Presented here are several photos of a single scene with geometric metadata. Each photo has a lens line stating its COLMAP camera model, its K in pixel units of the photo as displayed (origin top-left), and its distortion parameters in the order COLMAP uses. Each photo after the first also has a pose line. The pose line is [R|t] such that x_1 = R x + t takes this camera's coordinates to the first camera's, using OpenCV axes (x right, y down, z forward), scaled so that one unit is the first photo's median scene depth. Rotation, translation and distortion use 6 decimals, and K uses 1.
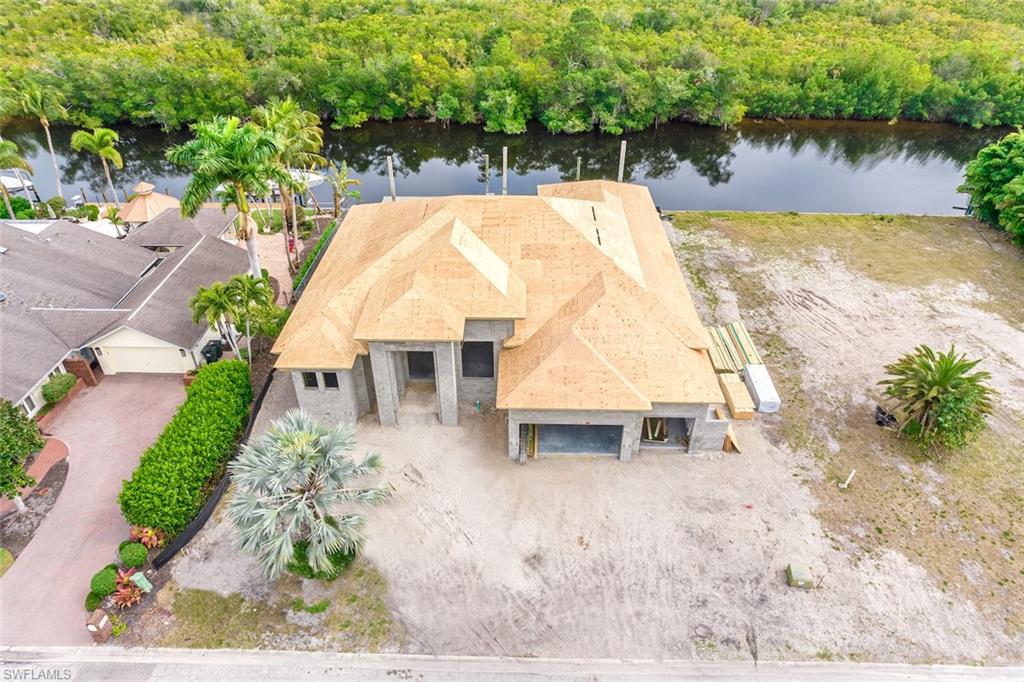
lens RADIAL K [[655.4, 0, 509.6], [0, 655.4, 347.8], [0, 0, 1]] dist [-0.077028, 0.071629]
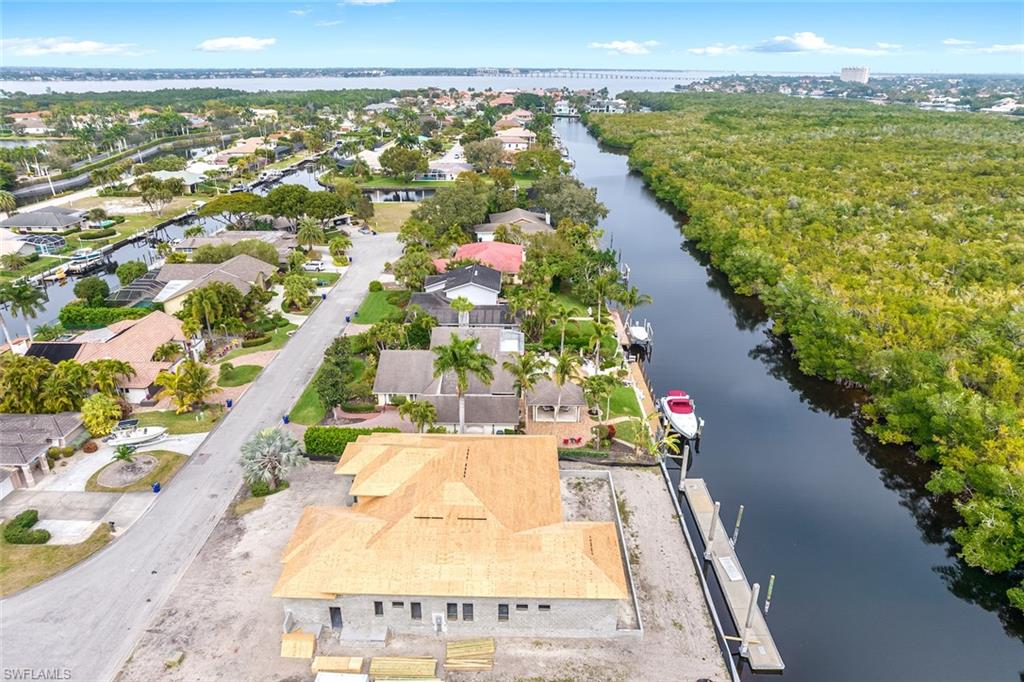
lens RADIAL K [[669.9, 0, 512.0], [0, 669.9, 341.0], [0, 0, 1]] dist [-0.081801, 0.080588]
pose [[0.006225, 0.384709, -0.923017, 1.489006], [-0.582706, 0.751523, 0.309301, -1.142091], [0.812659, 0.535922, 0.228850, 0.757529]]
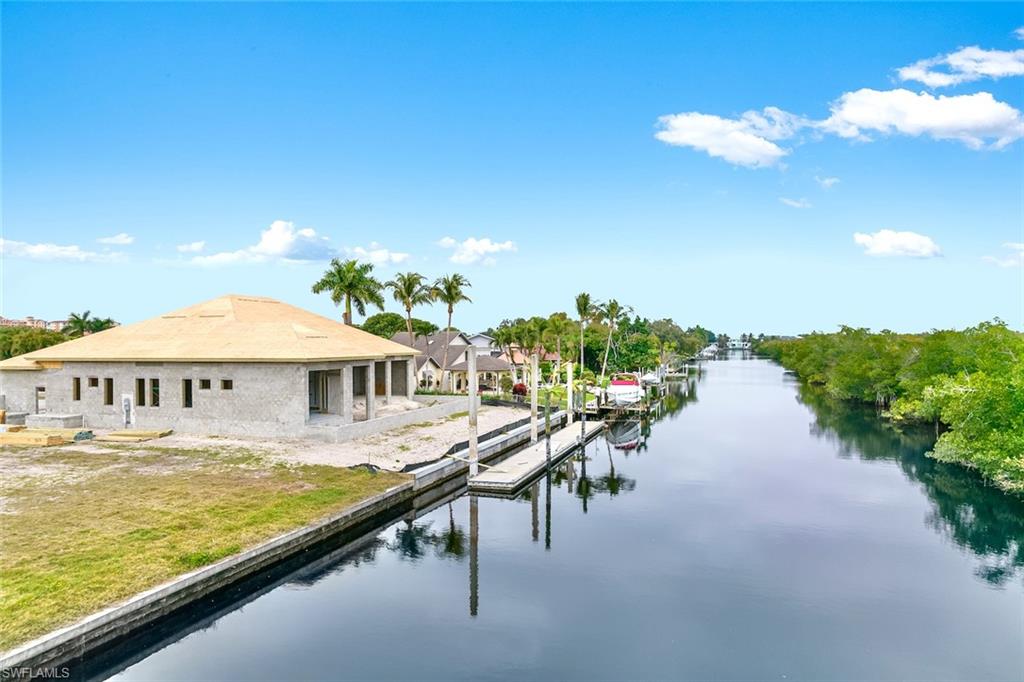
lens RADIAL K [[655.4, 0, 509.6], [0, 655.4, 347.8], [0, 0, 1]] dist [-0.077028, 0.071629]
pose [[-0.298852, 0.009868, -0.954249, 1.290655], [-0.545005, 0.819069, 0.179155, -0.800667], [0.783363, 0.573611, -0.239402, 2.142707]]
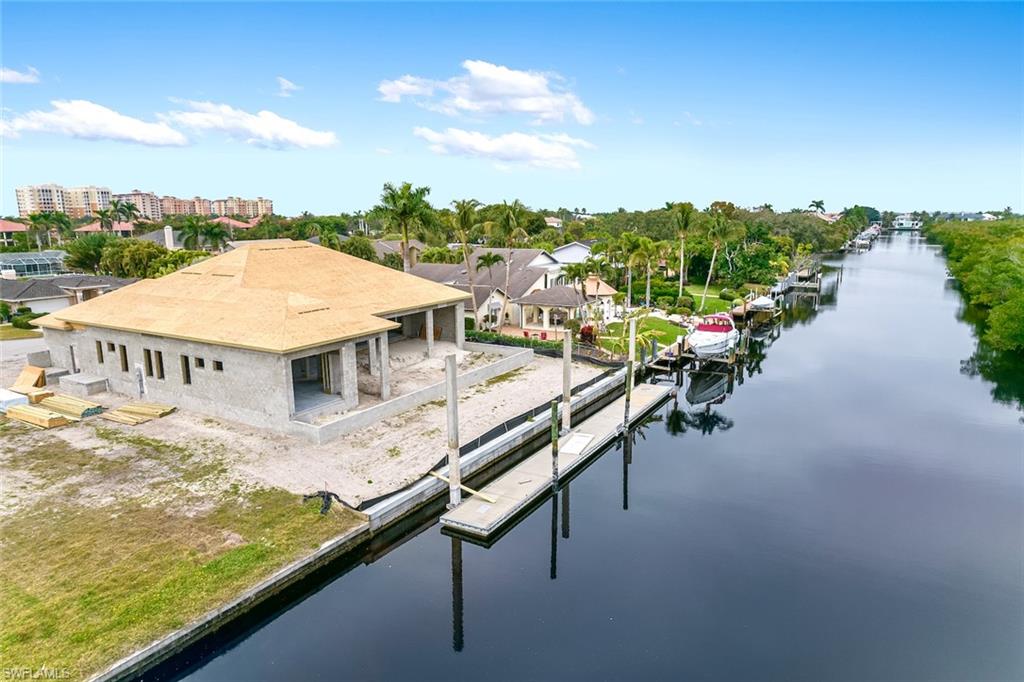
lens RADIAL K [[655.4, 0, 509.6], [0, 655.4, 347.8], [0, 0, 1]] dist [-0.077028, 0.071629]
pose [[-0.493054, 0.178571, -0.851475, 0.997838], [-0.494406, 0.747802, 0.443119, -1.000415], [0.715863, 0.639456, -0.280420, 2.130822]]
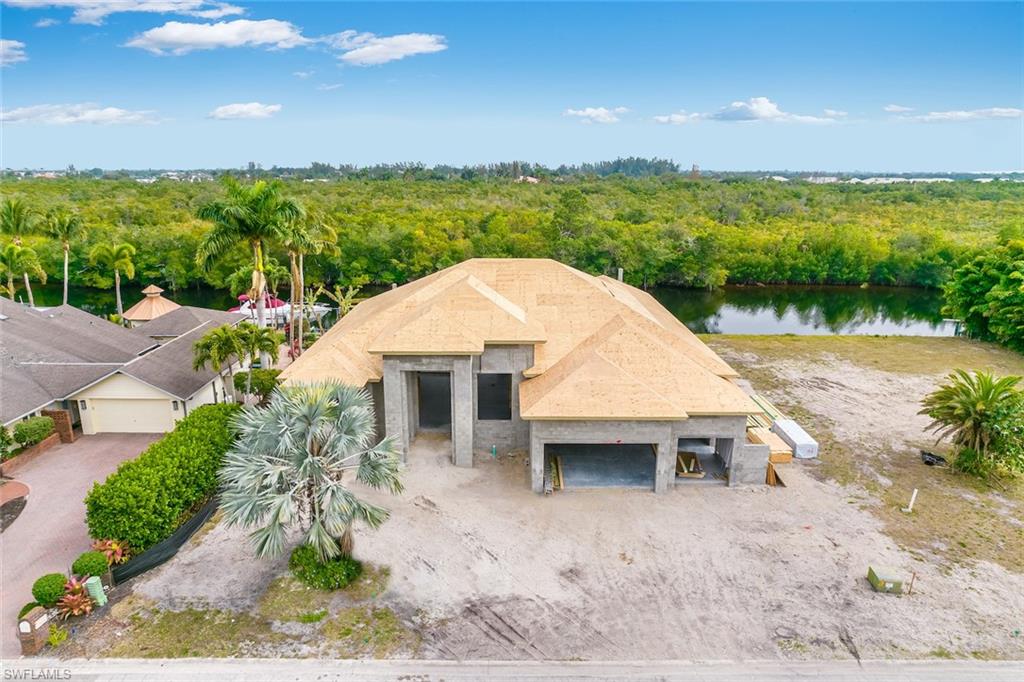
lens RADIAL K [[663.7, 0, 509.7], [0, 663.7, 347.5], [0, 0, 1]] dist [-0.075837, 0.070815]
pose [[0.999652, -0.000567, 0.026382, -0.057735], [0.009610, 0.938939, -0.343950, 0.307714], [-0.024576, 0.344084, 0.938617, 0.087576]]
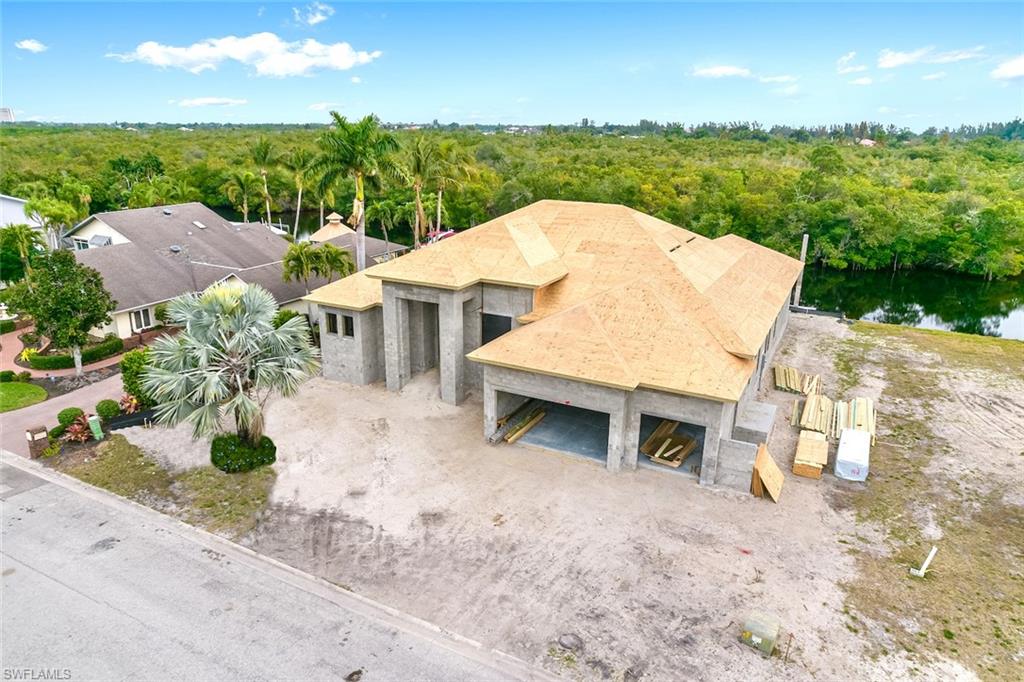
lens RADIAL K [[677.0, 0, 509.9], [0, 677.0, 342.1], [0, 0, 1]] dist [-0.081318, 0.081005]
pose [[0.897477, 0.147965, -0.415500, 0.394723], [-0.266019, 0.933008, -0.242343, 0.268502], [0.351807, 0.328028, 0.876715, 0.203798]]
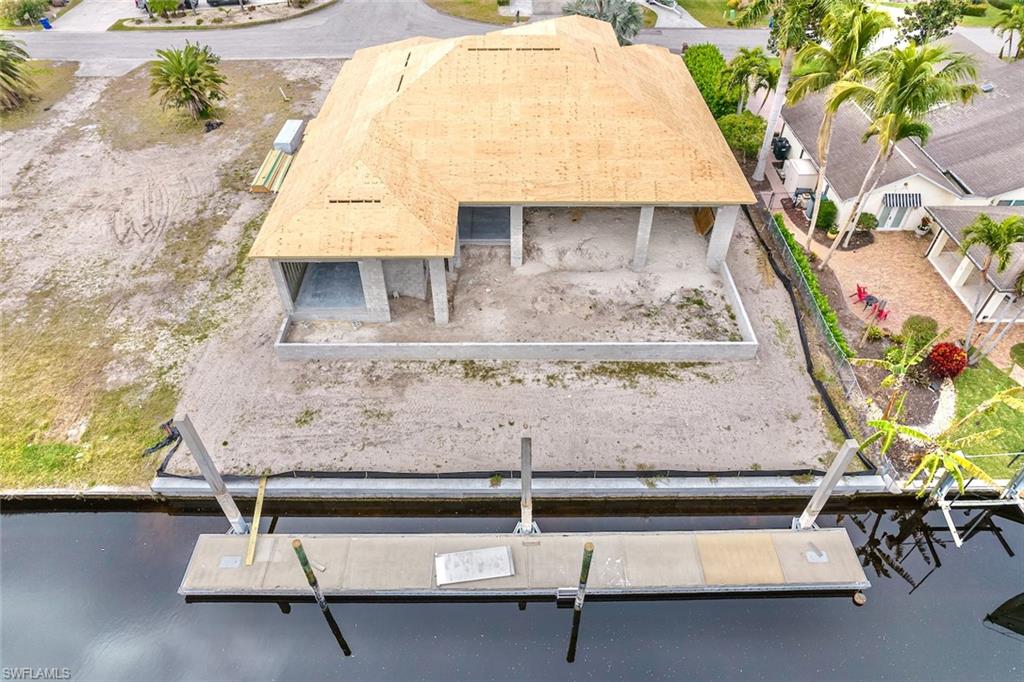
lens RADIAL K [[655.4, 0, 509.6], [0, 655.4, 347.8], [0, 0, 1]] dist [-0.077028, 0.071629]
pose [[-0.999715, 0.019461, -0.013810, 0.010526], [-0.009887, 0.188907, 0.981945, -1.221878], [0.021718, 0.981802, -0.188661, 1.906501]]
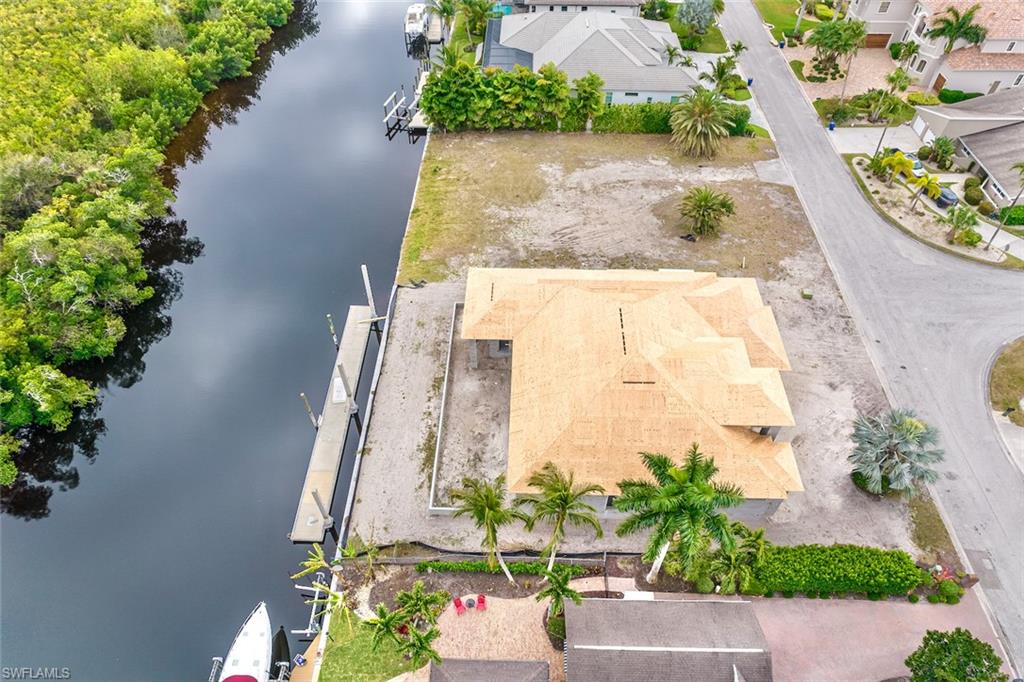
lens RADIAL K [[655.4, 0, 509.6], [0, 655.4, 347.8], [0, 0, 1]] dist [-0.077028, 0.071629]
pose [[0.007569, -0.746899, 0.664895, -1.056852], [0.580933, 0.544484, 0.605024, -1.329895], [-0.813916, 0.381680, 0.438019, 0.800815]]
